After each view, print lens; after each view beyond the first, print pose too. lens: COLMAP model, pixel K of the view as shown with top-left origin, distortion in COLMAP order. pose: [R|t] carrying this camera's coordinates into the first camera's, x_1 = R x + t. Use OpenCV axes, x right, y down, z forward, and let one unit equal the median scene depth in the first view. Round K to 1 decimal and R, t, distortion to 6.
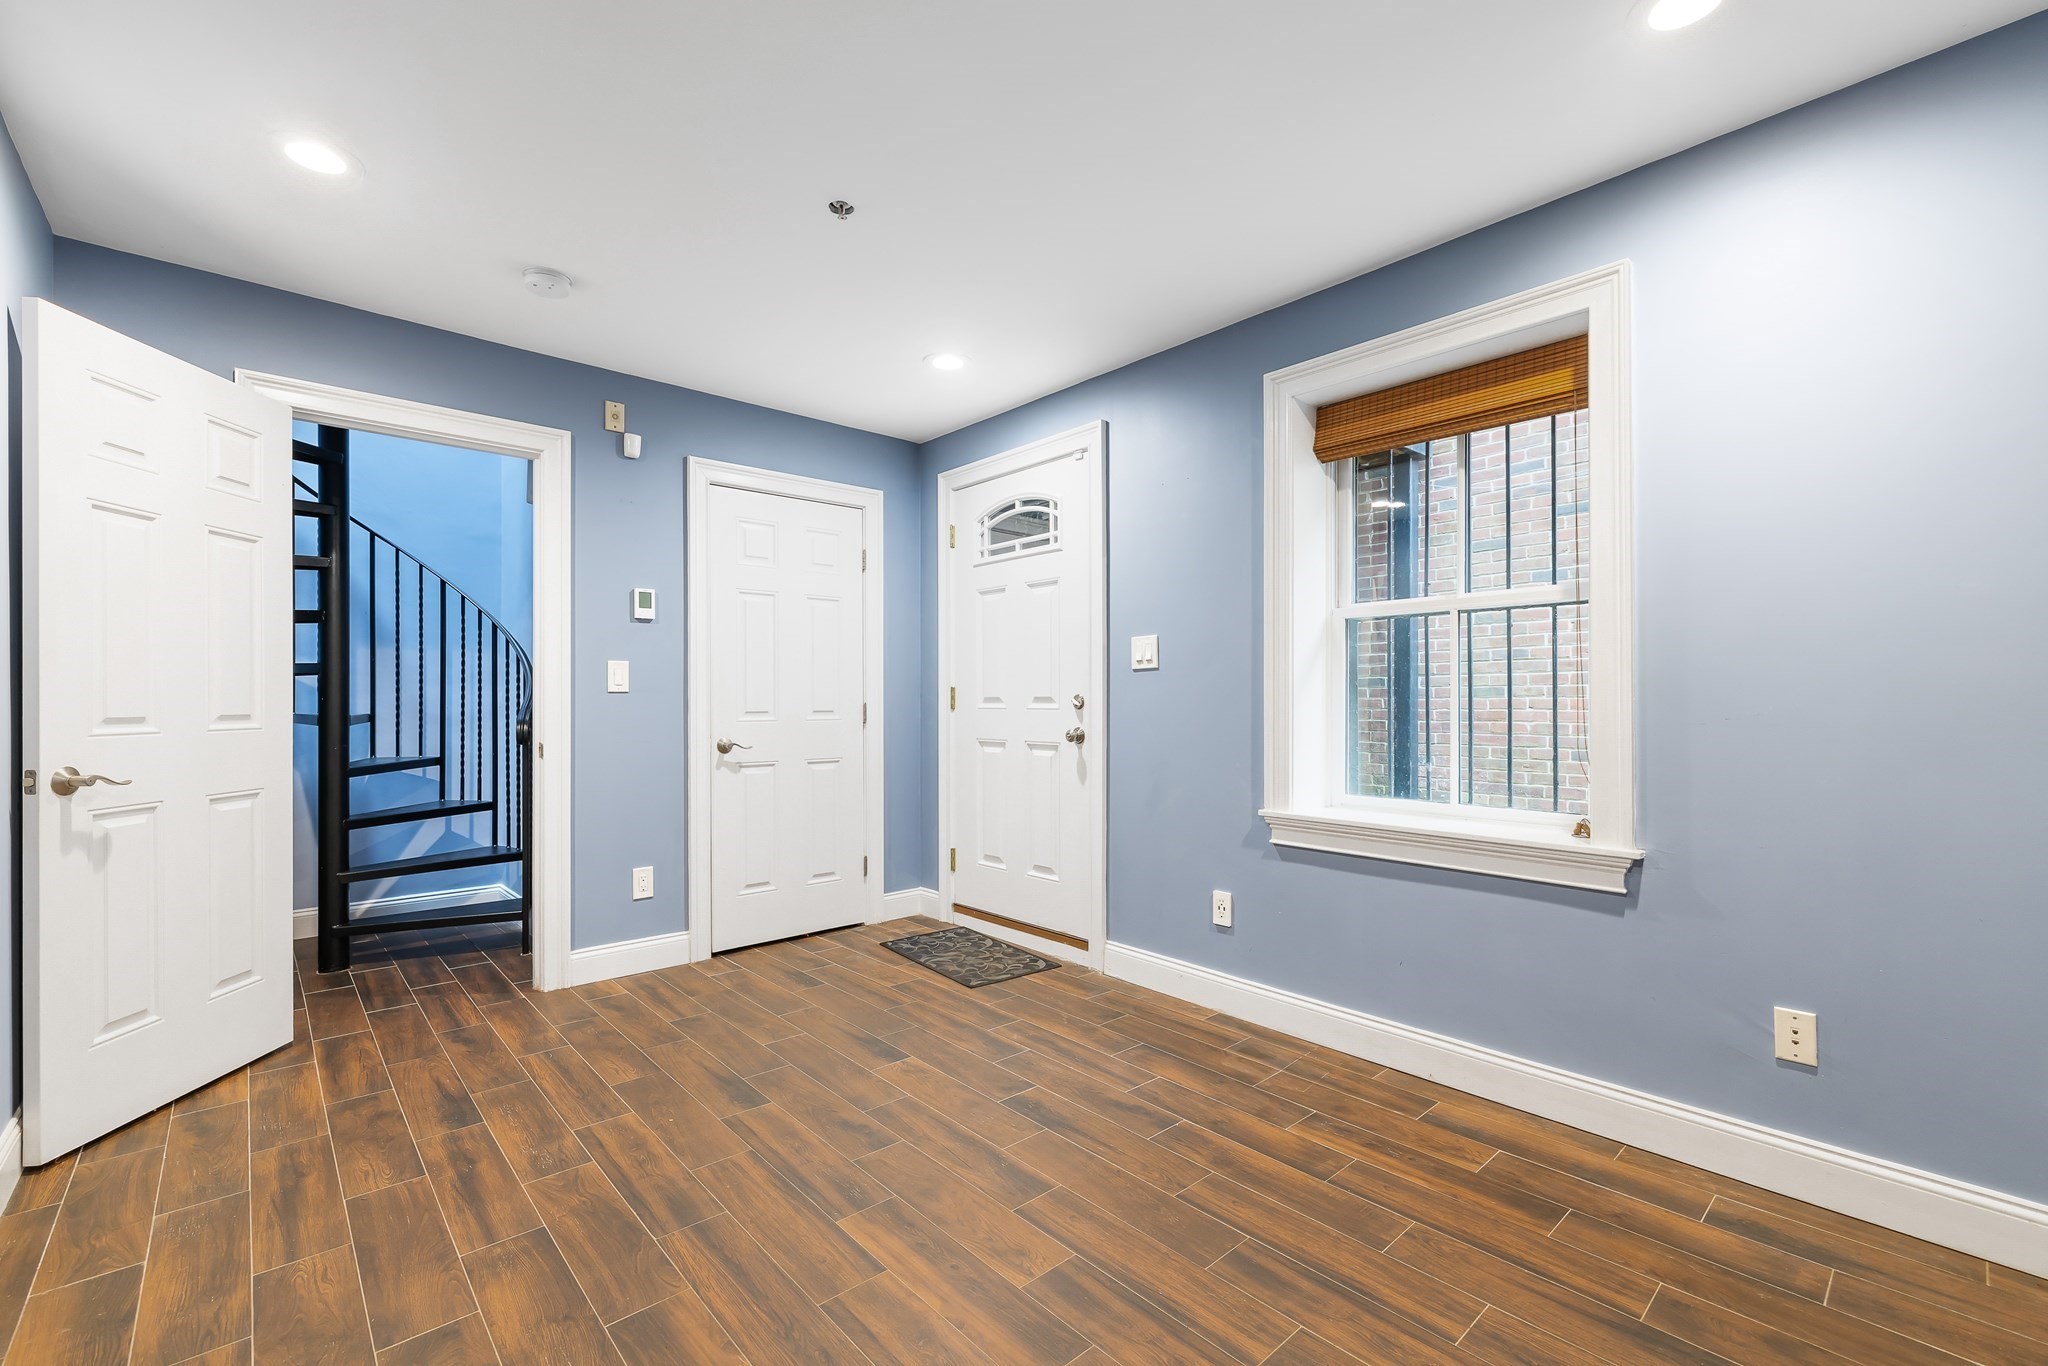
lens RADIAL K [[890.3, 0, 1014.8], [0, 890.3, 701.5], [0, 0, 1]] dist [0.001479, 0.000011]
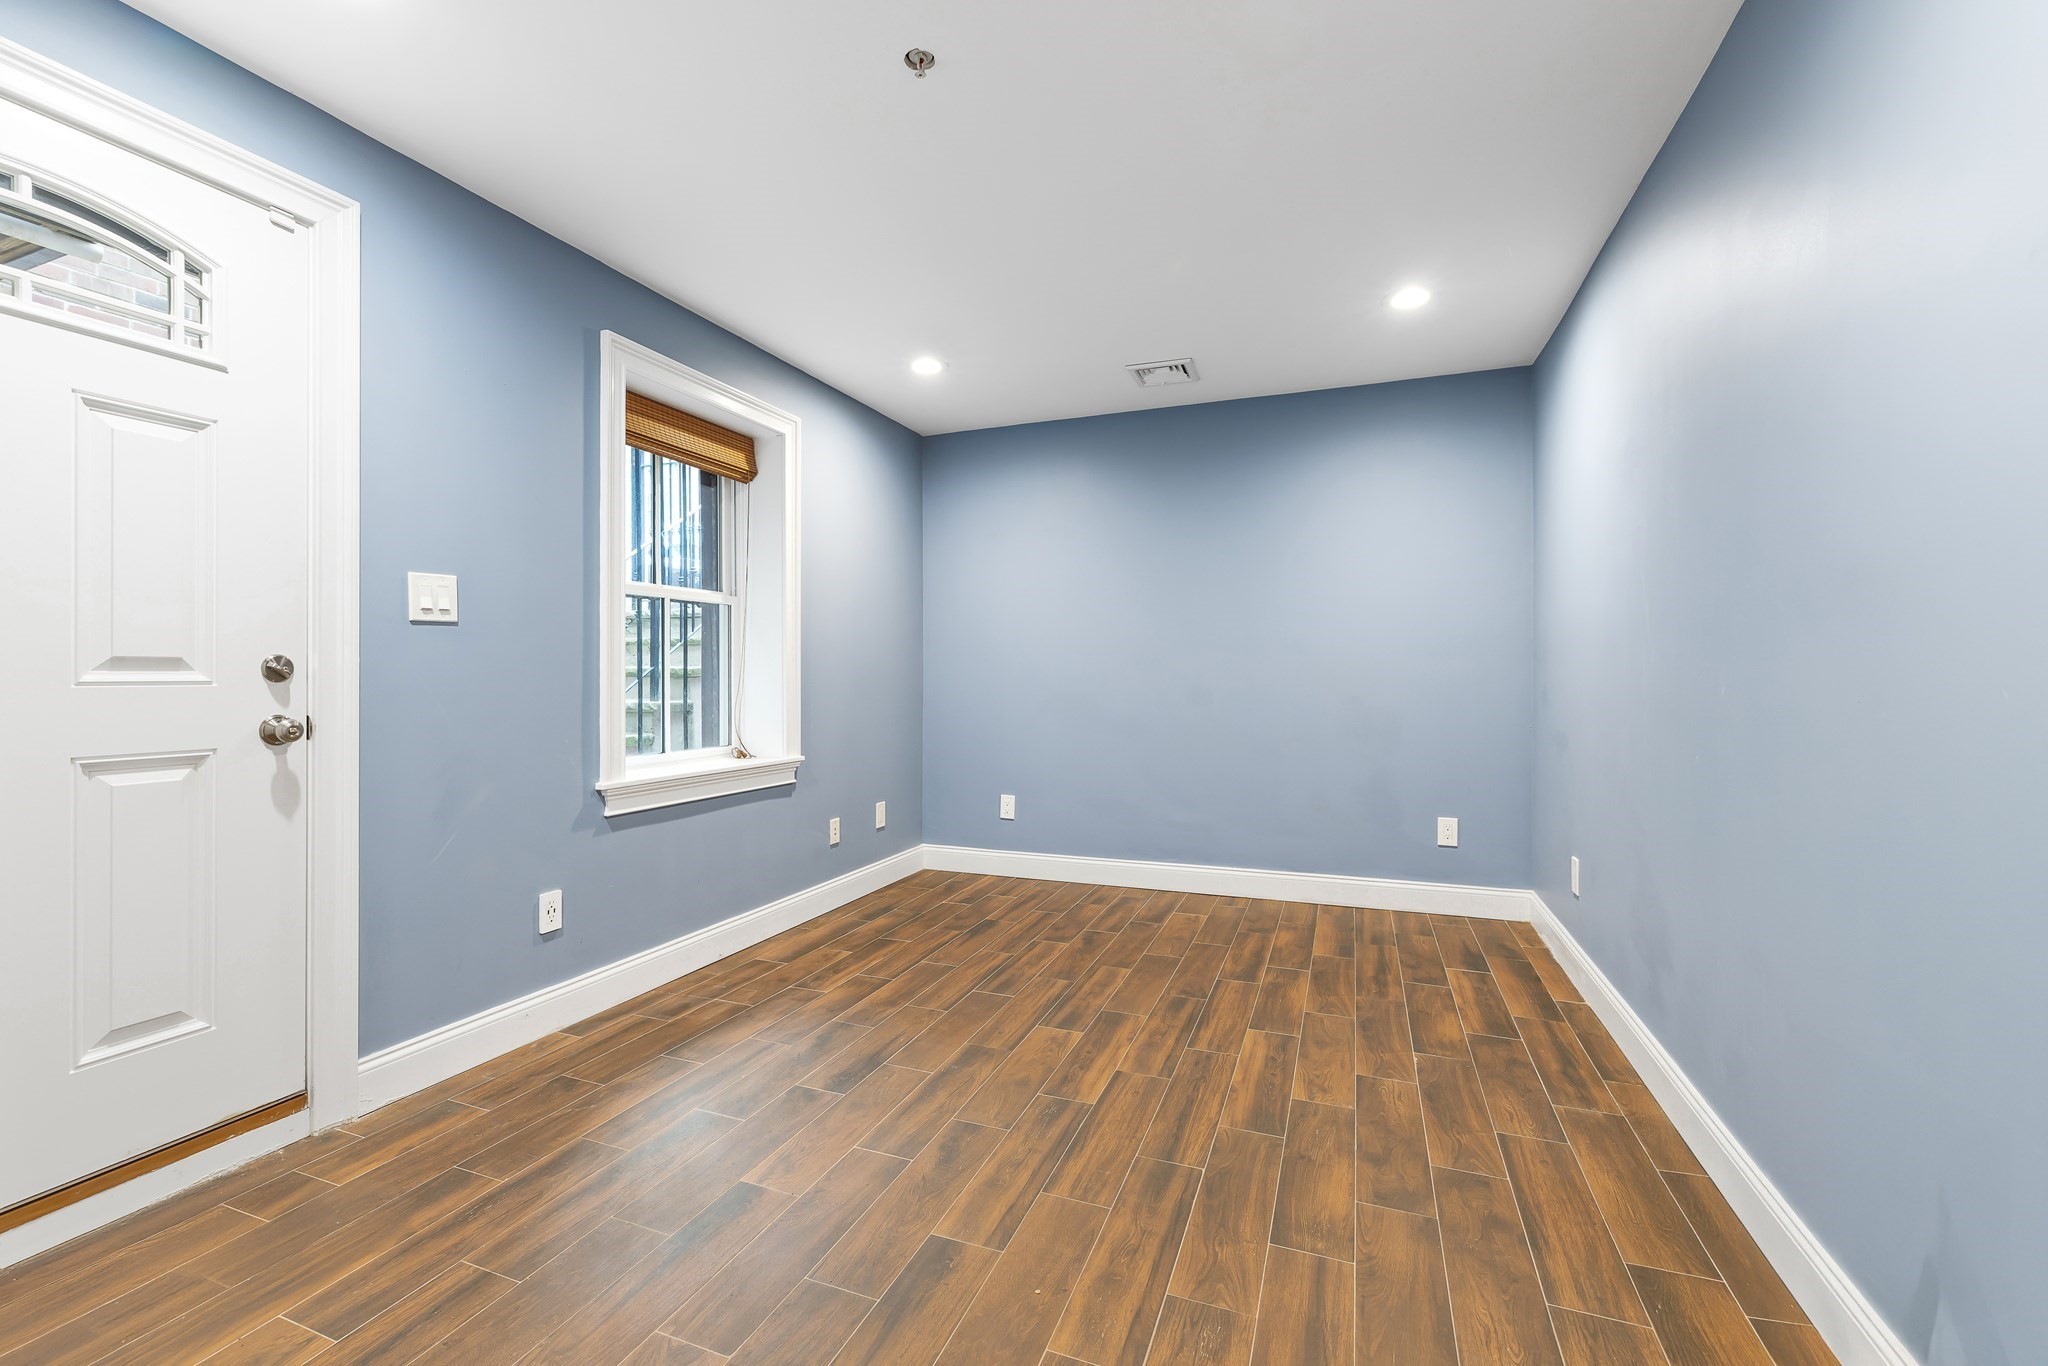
lens RADIAL K [[890.3, 0, 1022.3], [0, 890.3, 669.9], [0, 0, 1]] dist [0.001479, 0.000011]
pose [[-0.478560, 0.004638, 0.878043, -1.027845], [-0.001612, 0.999980, -0.006161, 0.006251], [-0.878053, -0.004364, -0.478543, 1.410770]]
